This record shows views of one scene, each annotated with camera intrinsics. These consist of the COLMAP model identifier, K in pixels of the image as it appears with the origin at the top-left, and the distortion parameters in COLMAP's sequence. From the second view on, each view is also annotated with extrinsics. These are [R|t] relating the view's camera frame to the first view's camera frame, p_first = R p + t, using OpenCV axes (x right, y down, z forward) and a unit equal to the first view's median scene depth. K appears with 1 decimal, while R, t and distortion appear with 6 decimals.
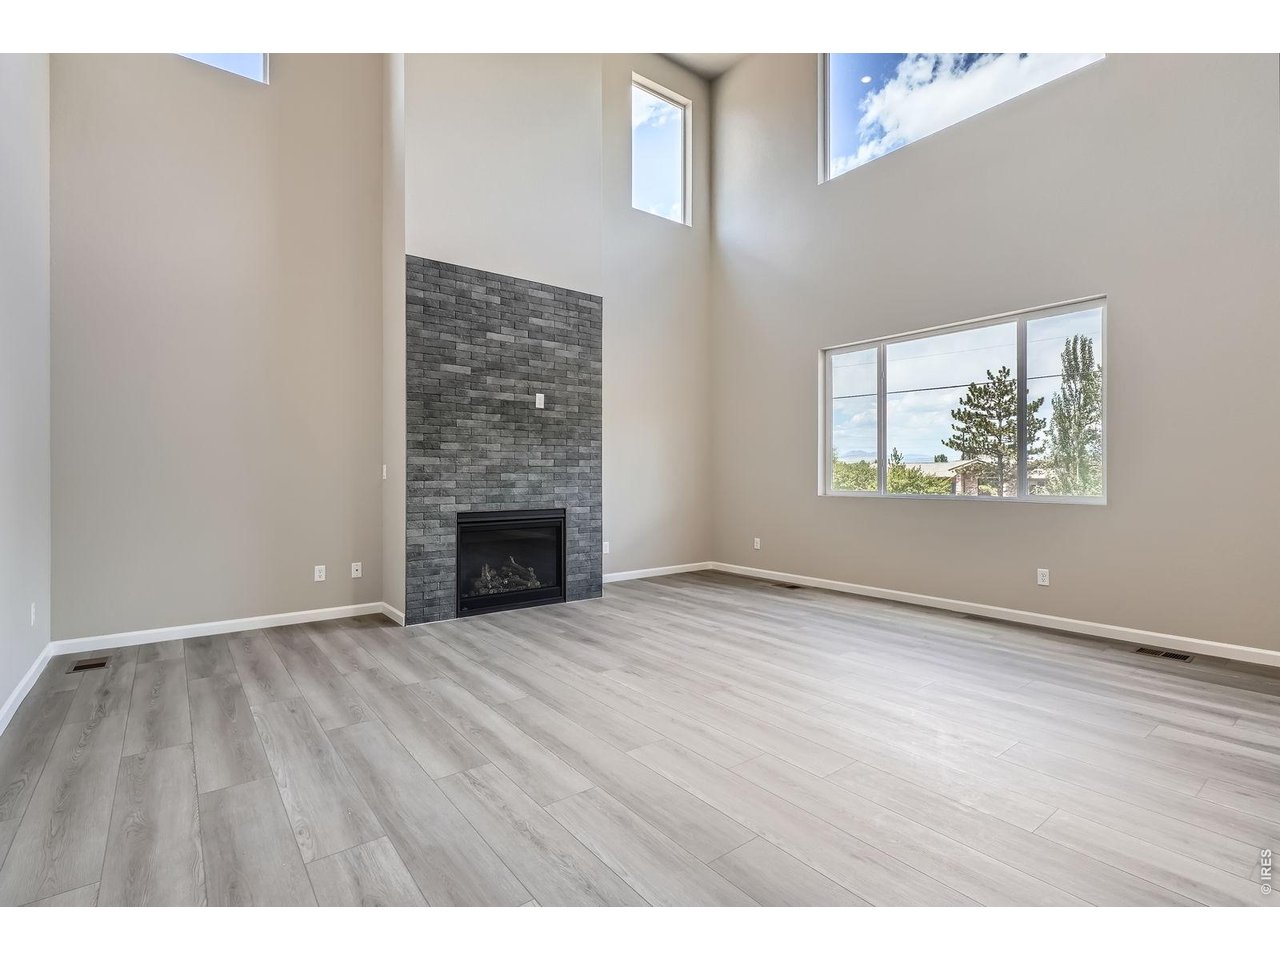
lens RADIAL K [[622.9, 0, 640.6], [0, 622.9, 477.5], [0, 0, 1]] dist [0.000178, -0.001710]
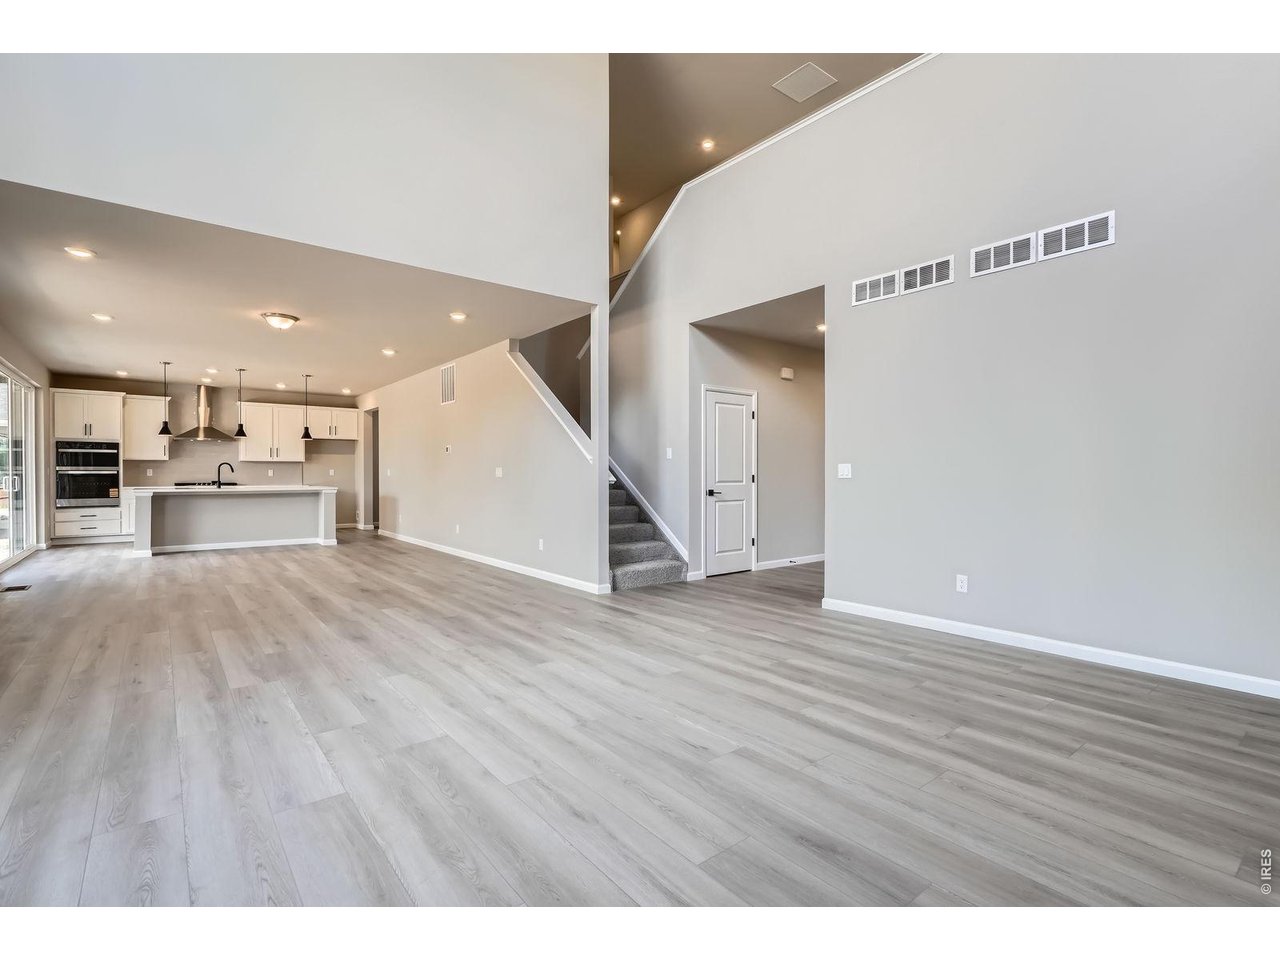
lens RADIAL K [[622.9, 0, 640.1], [0, 622.9, 477.5], [0, 0, 1]] dist [0.000178, -0.001710]
pose [[-0.999954, 0.000807, -0.009597, 0.066681], [0.000709, 0.999948, 0.010166, -0.009807], [0.009605, 0.010158, -0.999902, 1.937924]]
